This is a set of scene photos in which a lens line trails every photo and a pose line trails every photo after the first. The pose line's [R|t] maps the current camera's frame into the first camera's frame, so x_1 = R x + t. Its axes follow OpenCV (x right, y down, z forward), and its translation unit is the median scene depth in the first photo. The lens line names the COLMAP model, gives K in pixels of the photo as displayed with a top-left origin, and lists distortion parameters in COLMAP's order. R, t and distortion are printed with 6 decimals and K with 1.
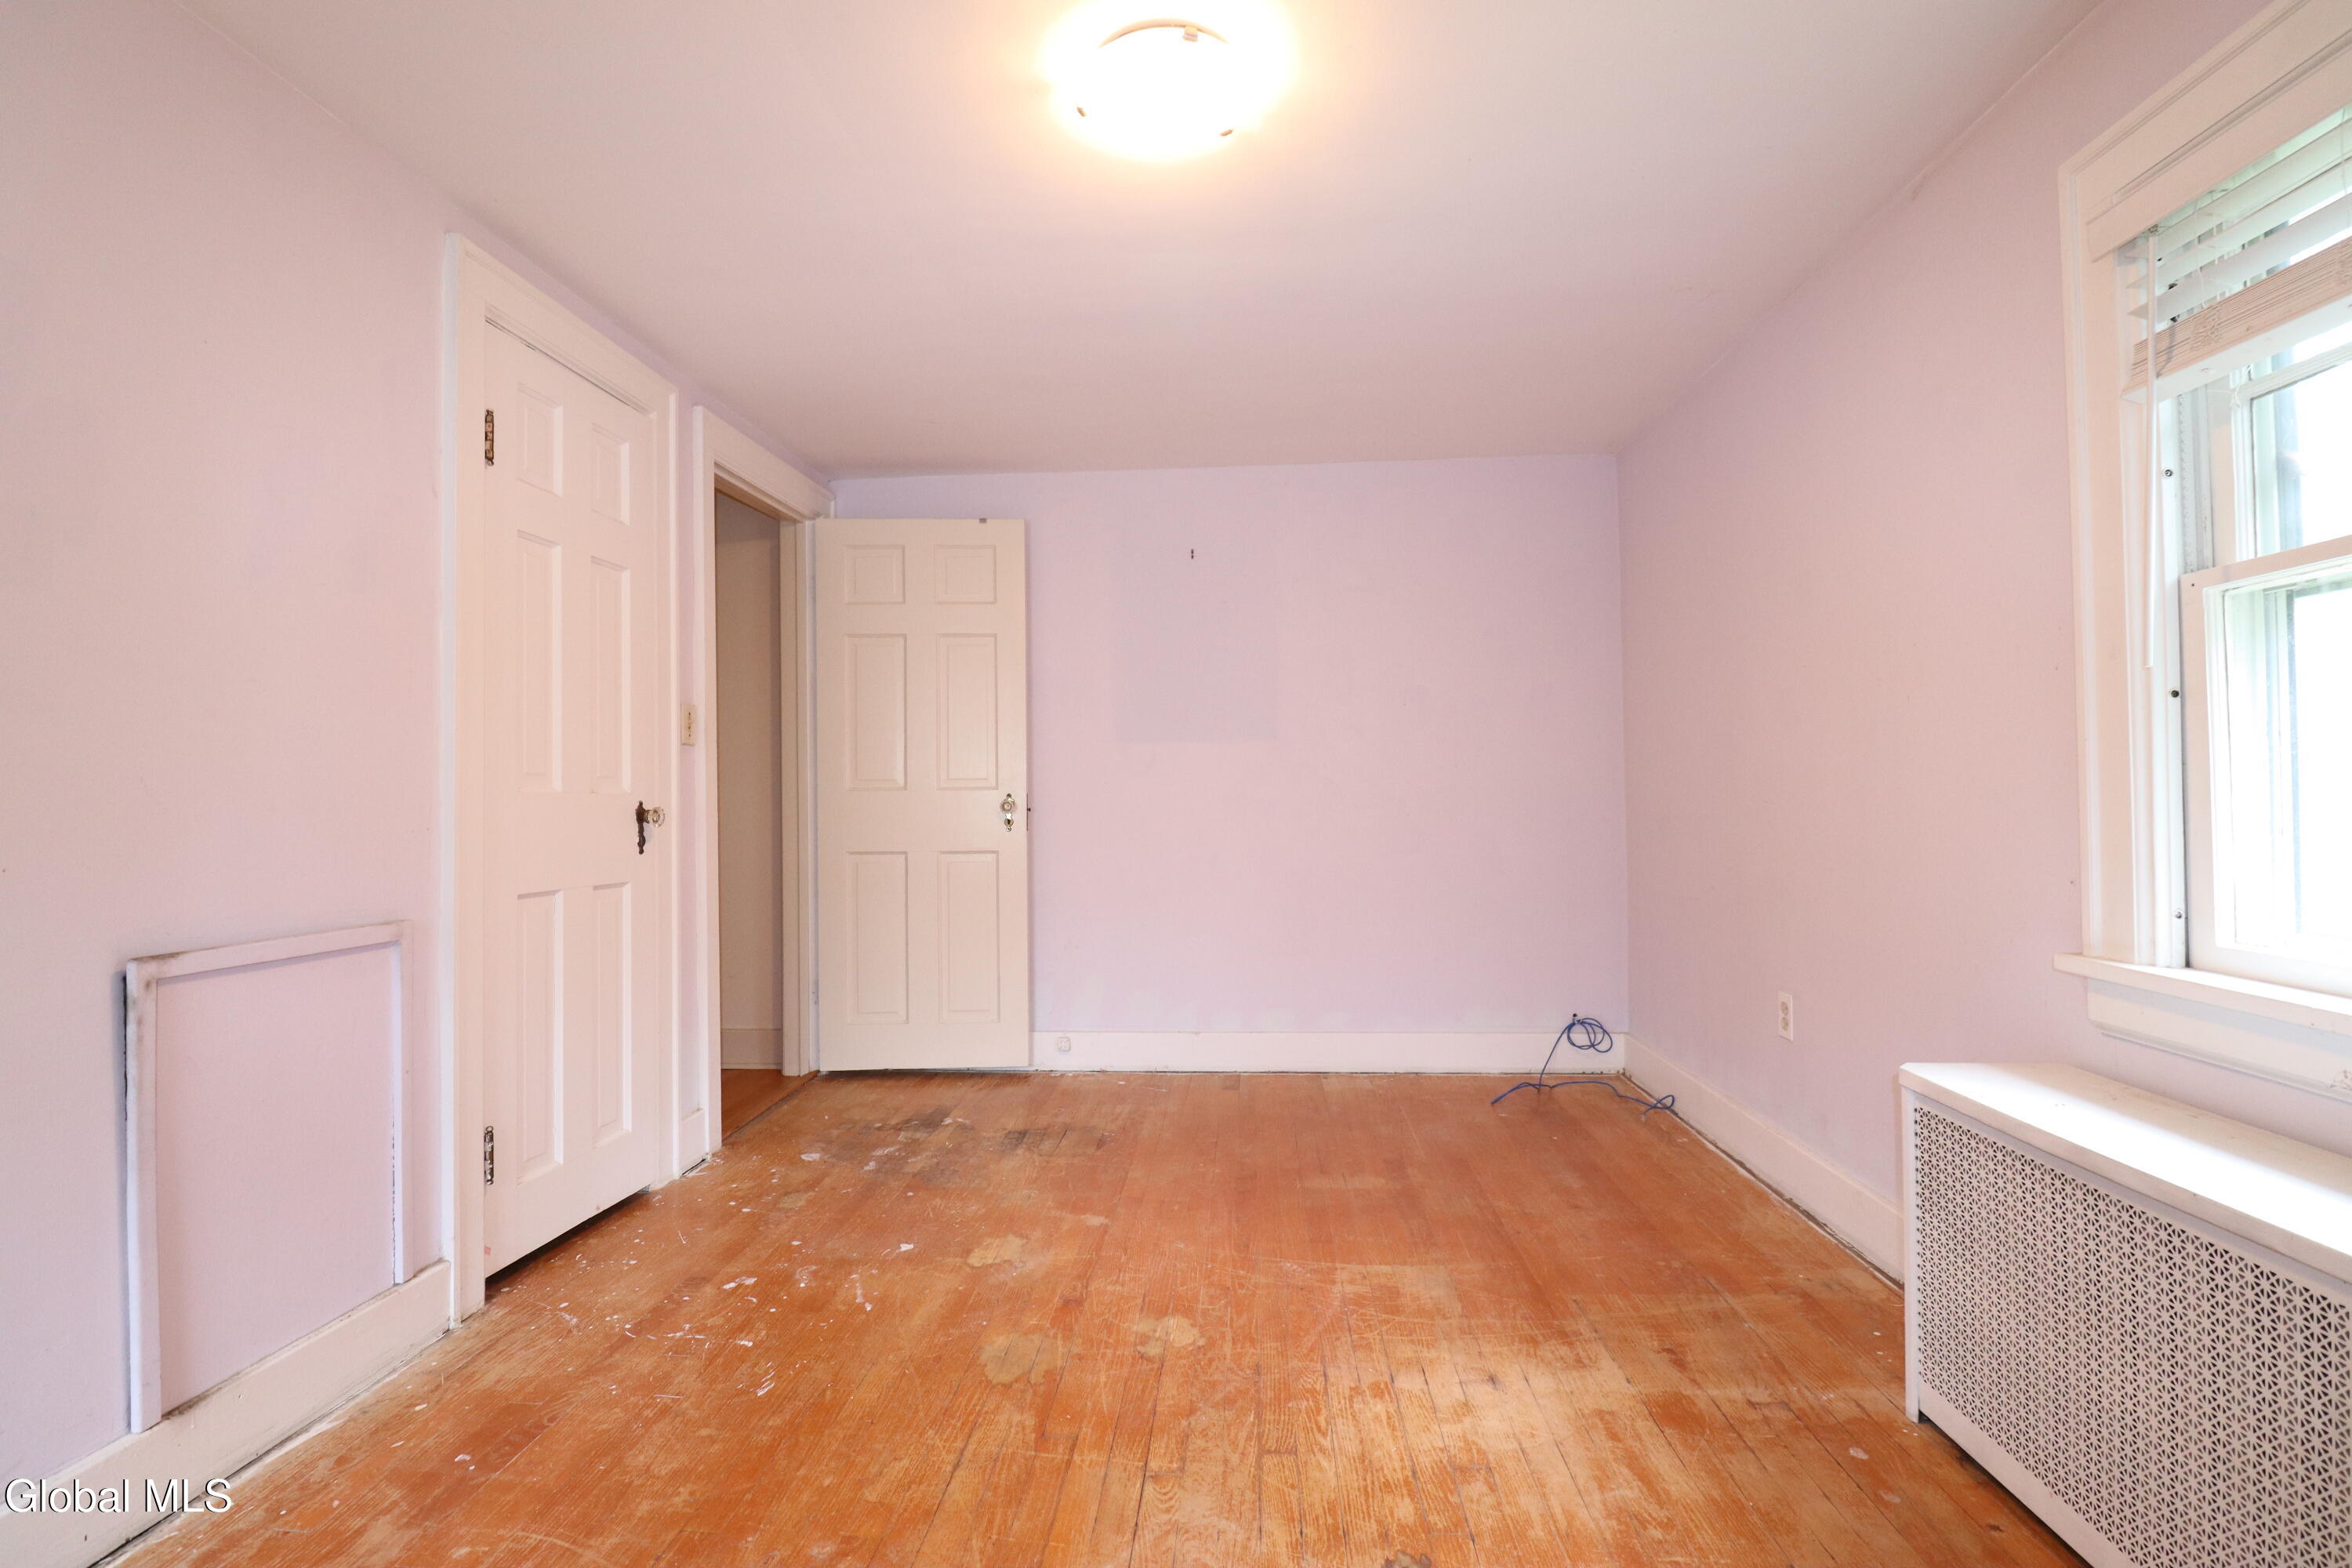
lens RADIAL K [[1109.7, 0, 1169.8], [0, 1109.7, 791.9], [0, 0, 1]] dist [-0.002618, -0.011610]
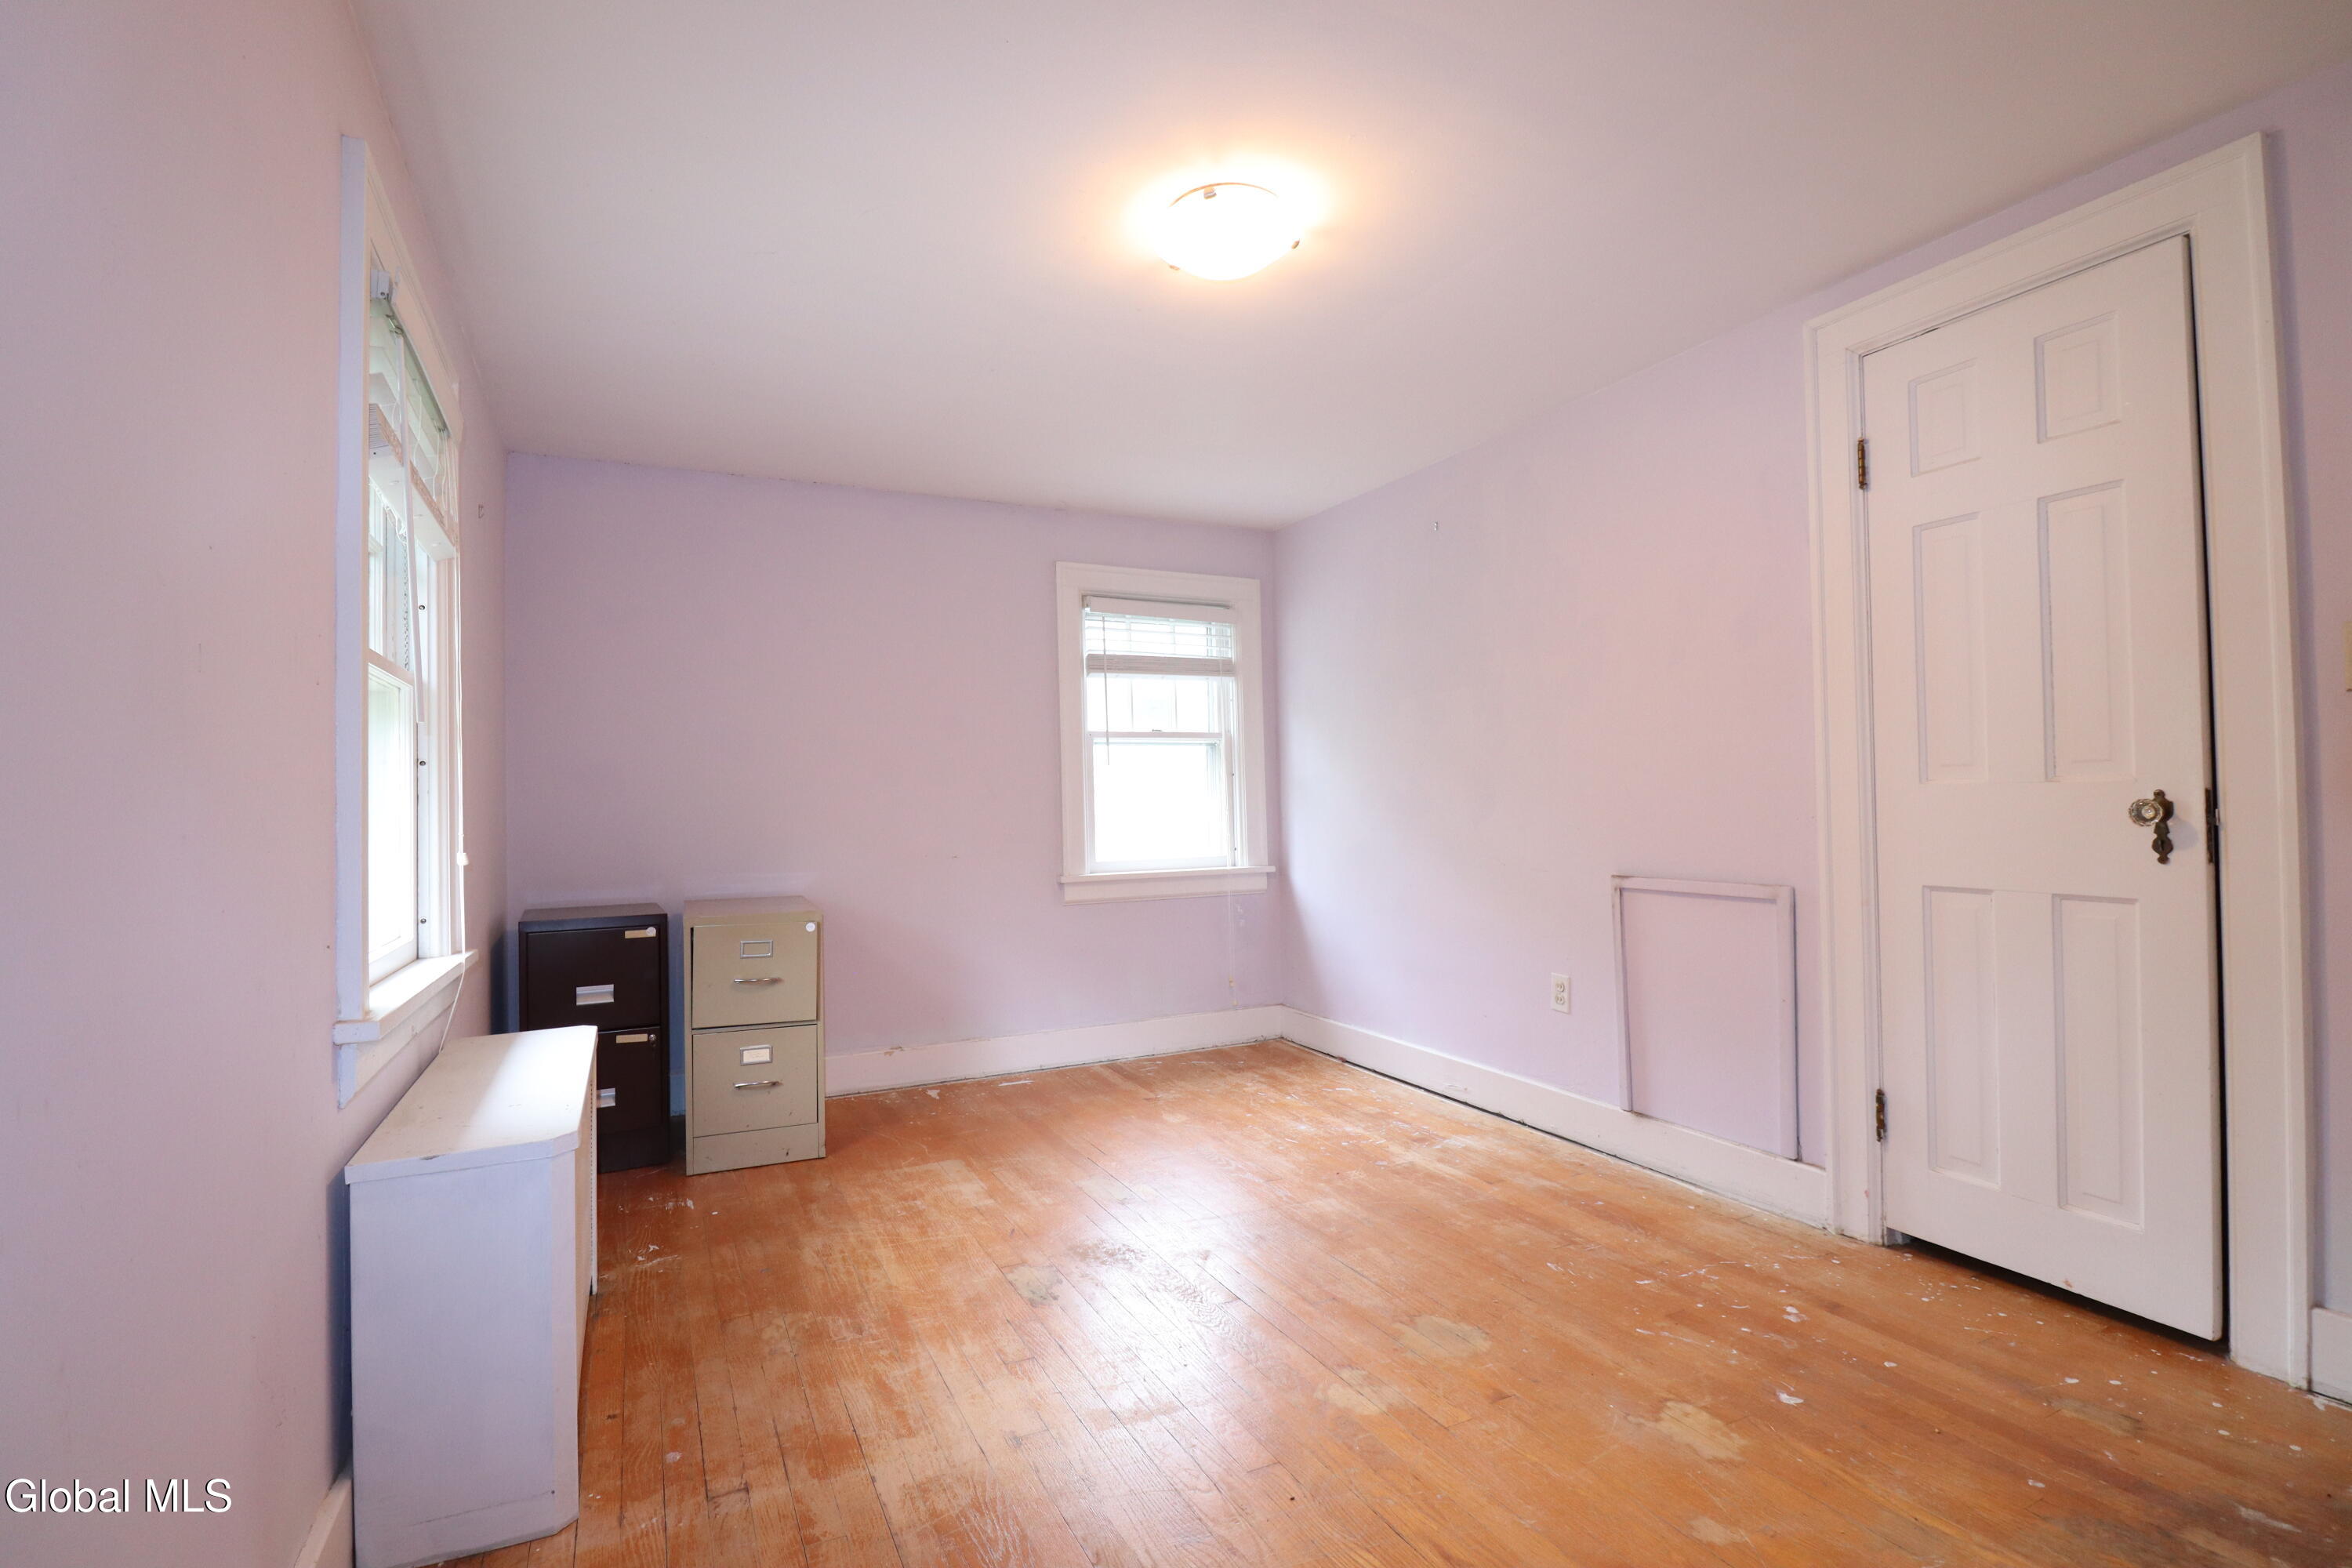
lens RADIAL K [[1109.7, 0, 1178.5], [0, 1109.7, 786.4], [0, 0, 1]] dist [-0.002618, -0.011610]
pose [[-0.864035, 0.018808, -0.503080, 0.684387], [0.032141, 0.999324, -0.017843, -0.002902], [0.502405, -0.031586, -0.864055, 2.044288]]
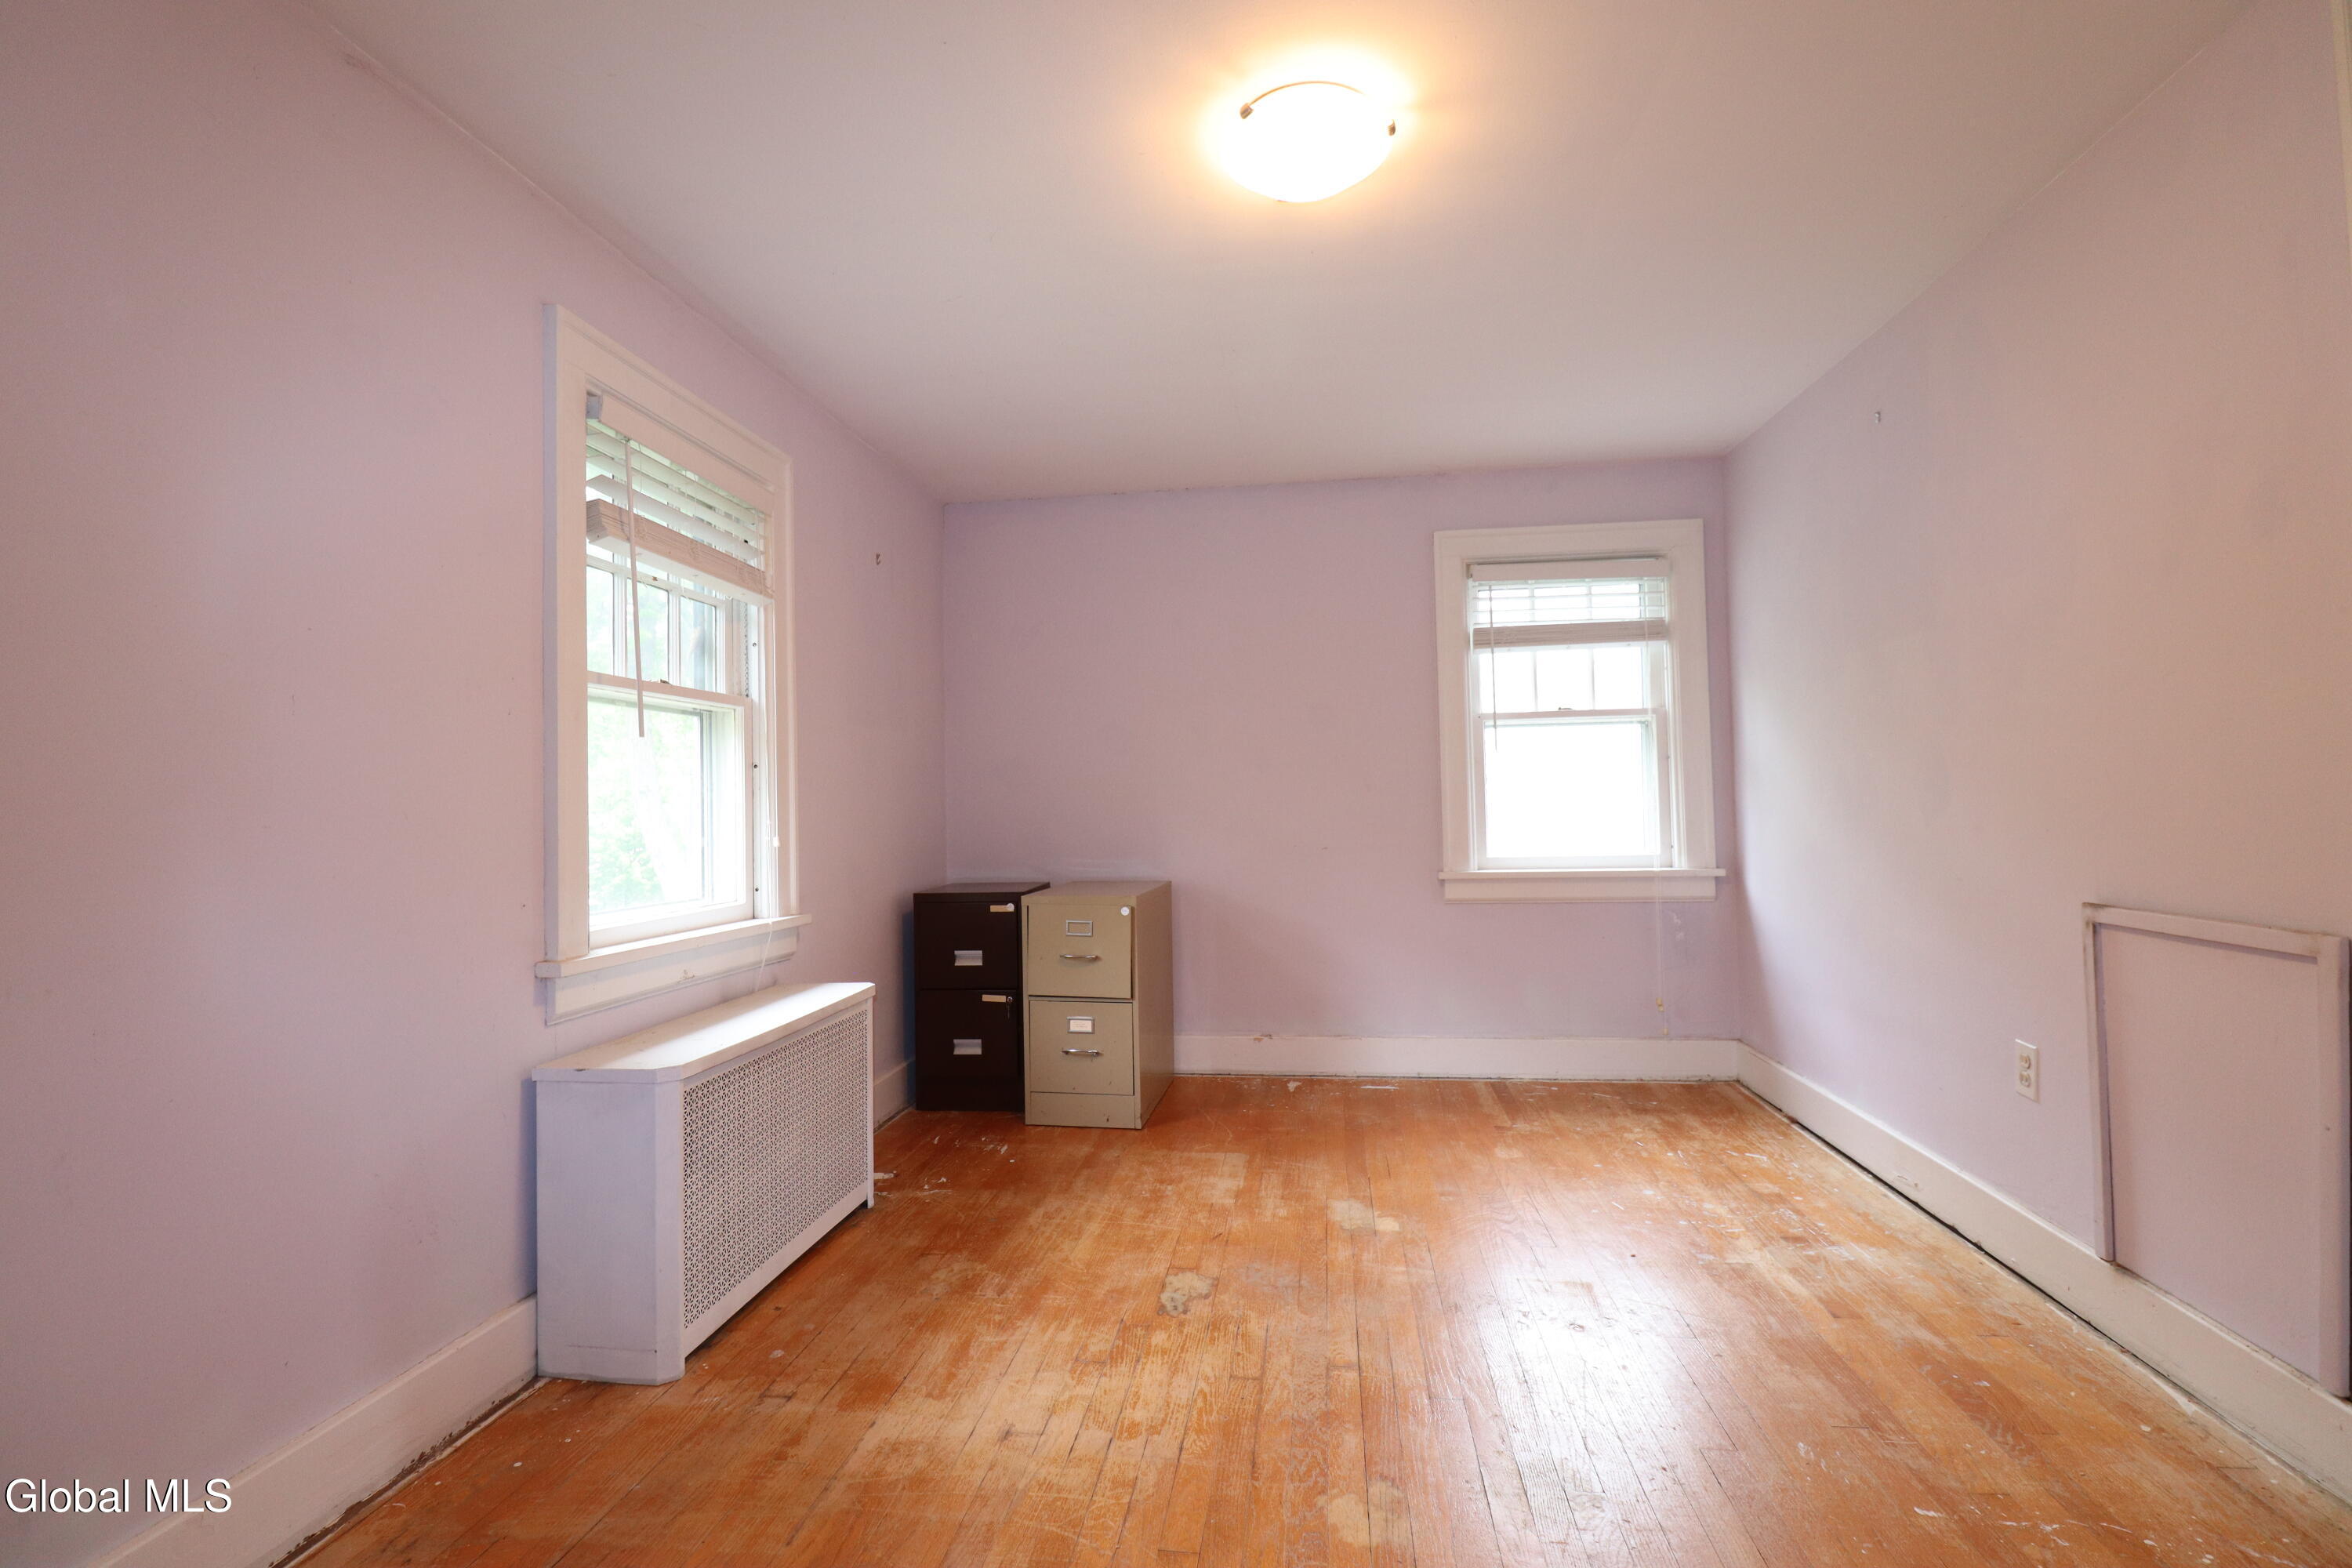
lens RADIAL K [[1109.7, 0, 1159.6], [0, 1109.7, 781.8], [0, 0, 1]] dist [-0.002618, -0.011610]
pose [[-0.996921, 0.031059, 0.072001, 0.082143], [0.029144, 0.999197, -0.027492, 0.005378], [-0.072797, -0.025309, -0.997026, 2.095026]]
